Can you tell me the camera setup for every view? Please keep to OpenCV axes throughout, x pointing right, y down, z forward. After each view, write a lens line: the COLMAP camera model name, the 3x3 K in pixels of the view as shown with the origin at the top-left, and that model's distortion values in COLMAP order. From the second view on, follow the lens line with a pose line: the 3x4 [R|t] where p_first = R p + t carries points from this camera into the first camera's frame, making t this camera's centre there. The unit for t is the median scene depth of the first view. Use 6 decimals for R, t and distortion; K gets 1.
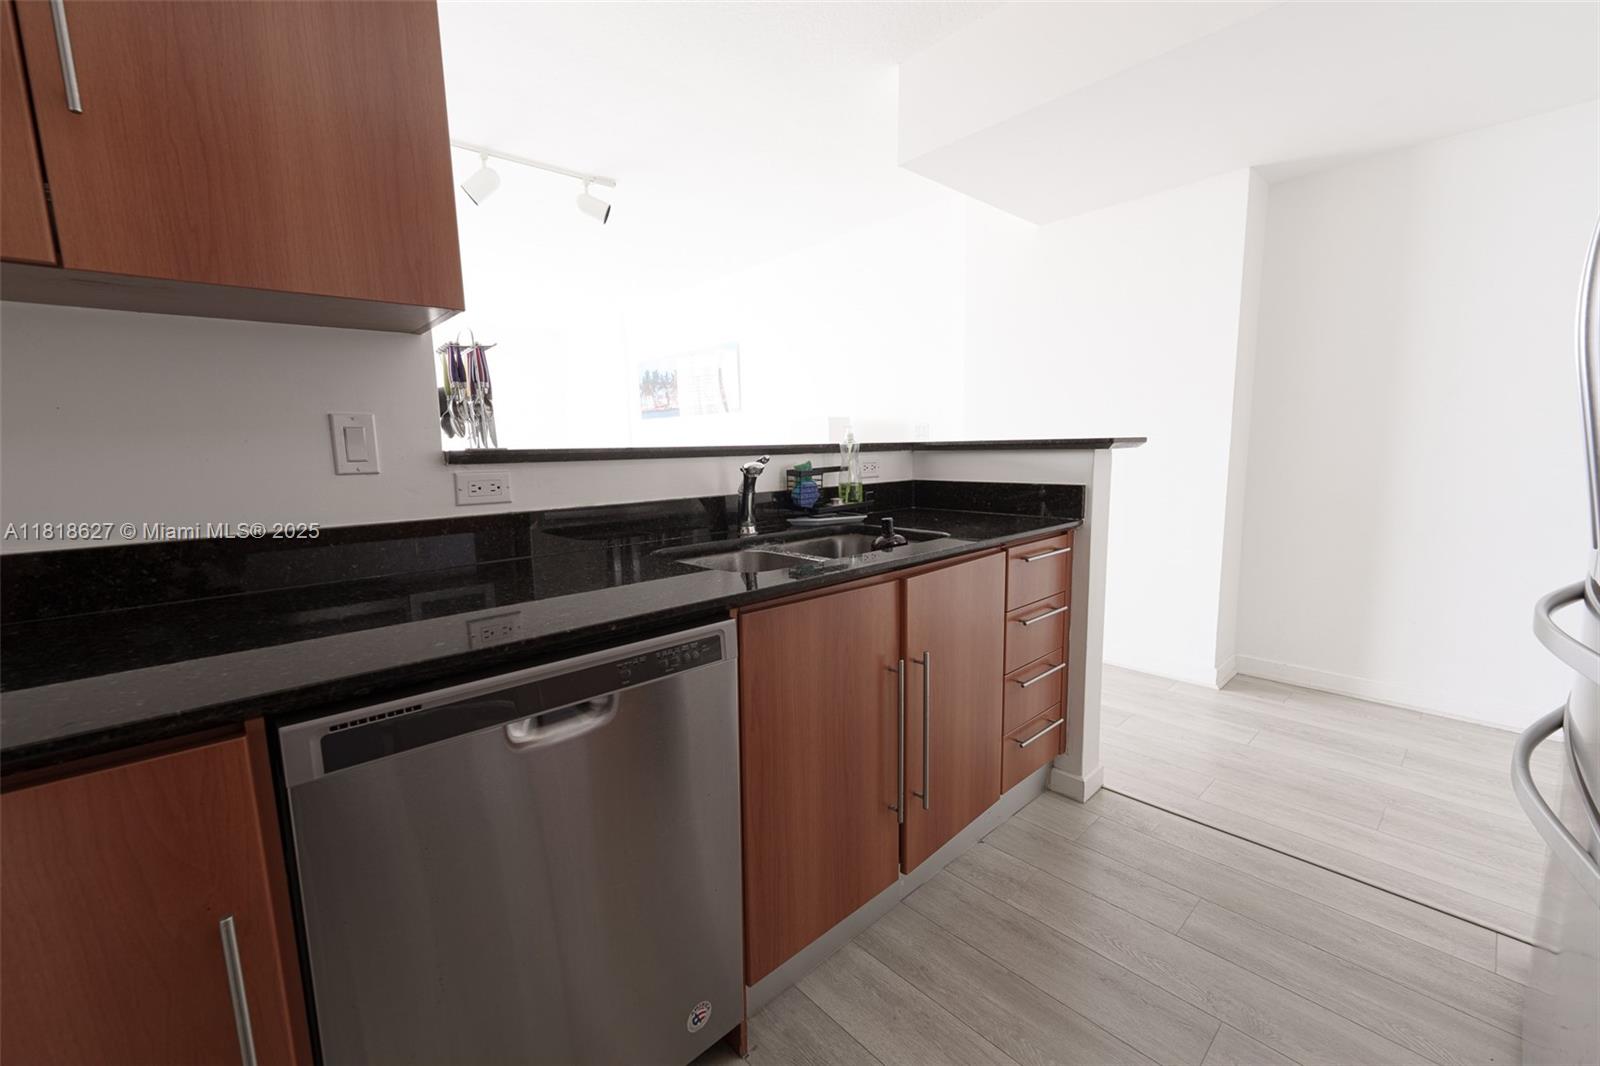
lens RADIAL K [[644.1, 0, 799.8], [0, 644.1, 534.3], [0, 0, 1]] dist [-0.001620, -0.000233]
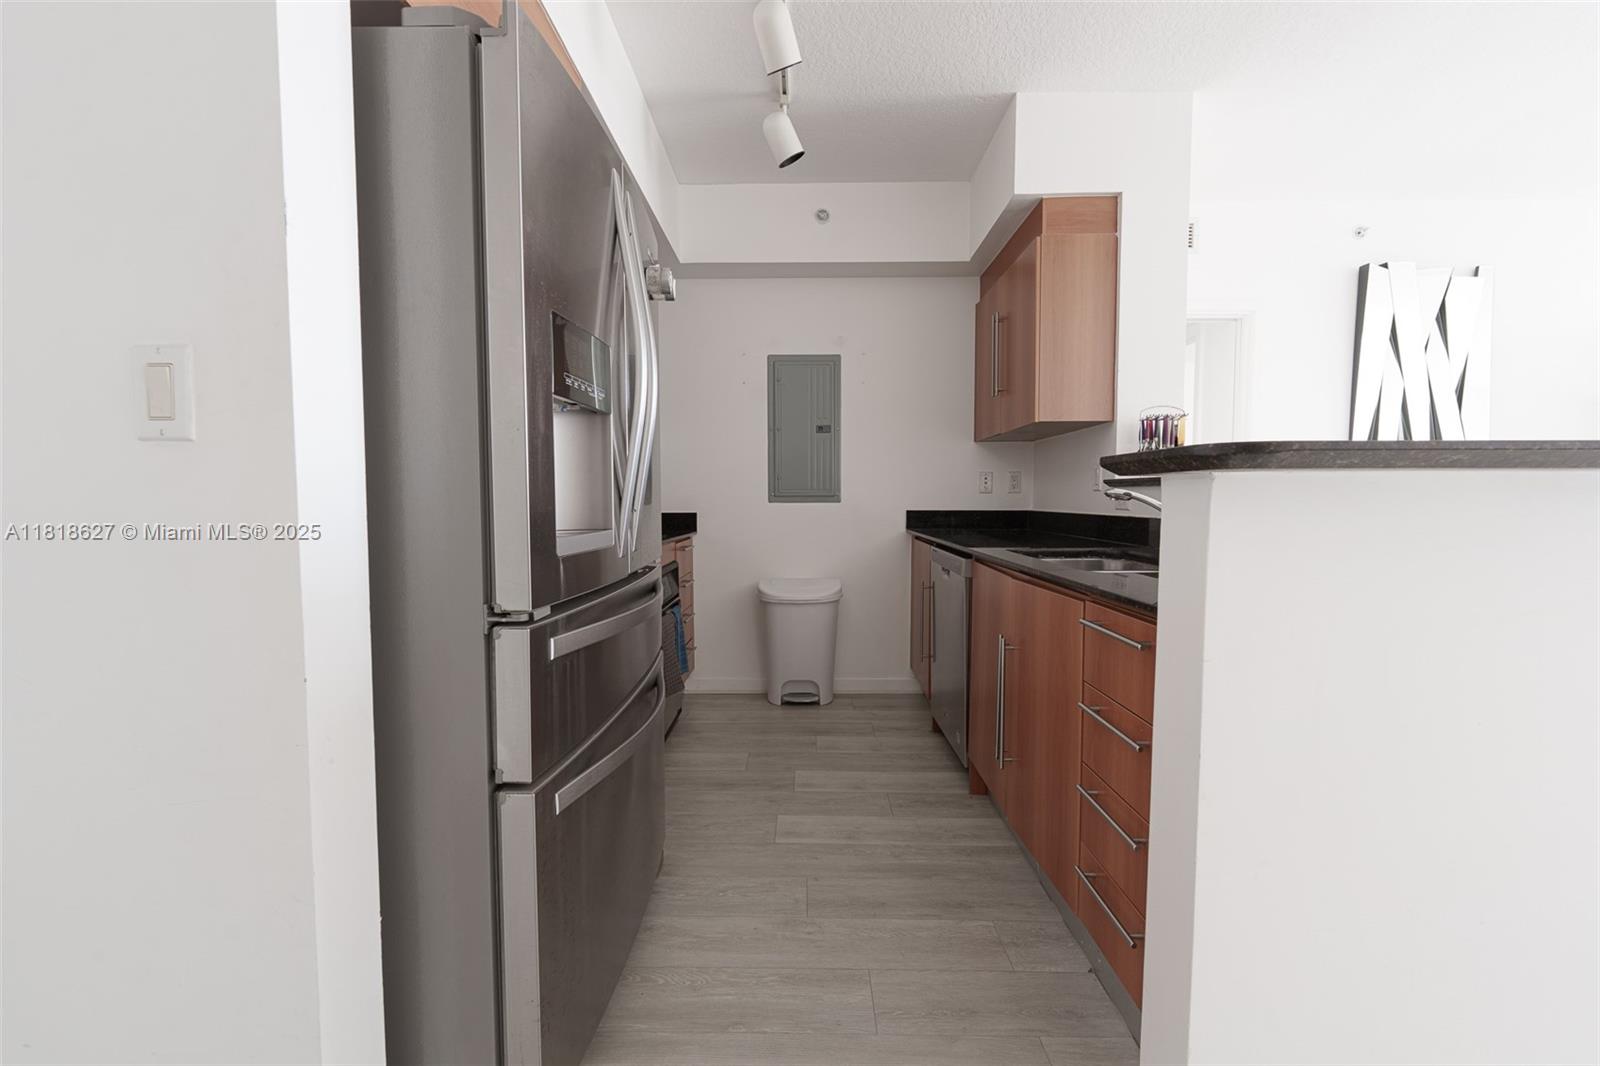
lens RADIAL K [[657.3, 0, 799.4], [0, 657.3, 534.0], [0, 0, 1]] dist [0.000670, -0.000159]
pose [[-0.677859, 0.064831, -0.732328, 1.019902], [-0.083849, 0.982787, 0.164616, -0.145662], [0.730395, 0.172992, -0.660755, 1.109058]]
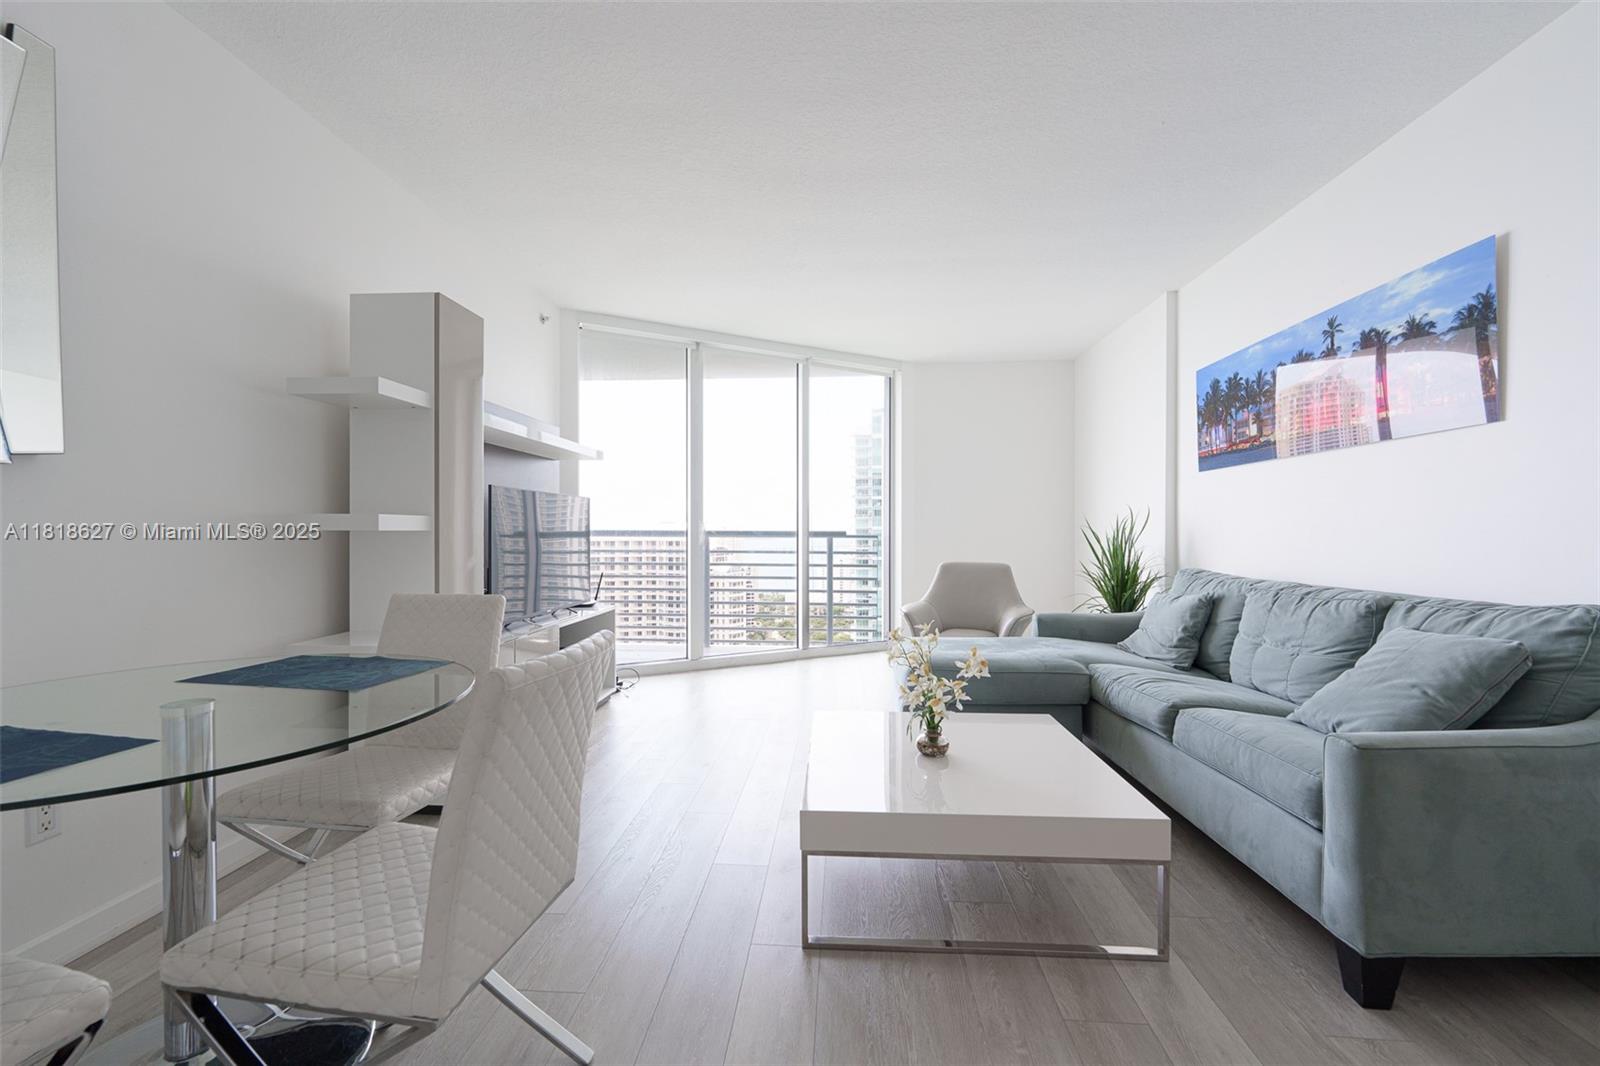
lens RADIAL K [[639.3, 0, 797.7], [0, 639.3, 530.5], [0, 0, 1]] dist [-0.001079, -0.000217]
pose [[0.692959, 0.023896, -0.720581, -0.312579], [-0.116495, 0.990029, -0.079197, -0.157840], [0.711504, 0.138824, 0.688833, 1.376137]]
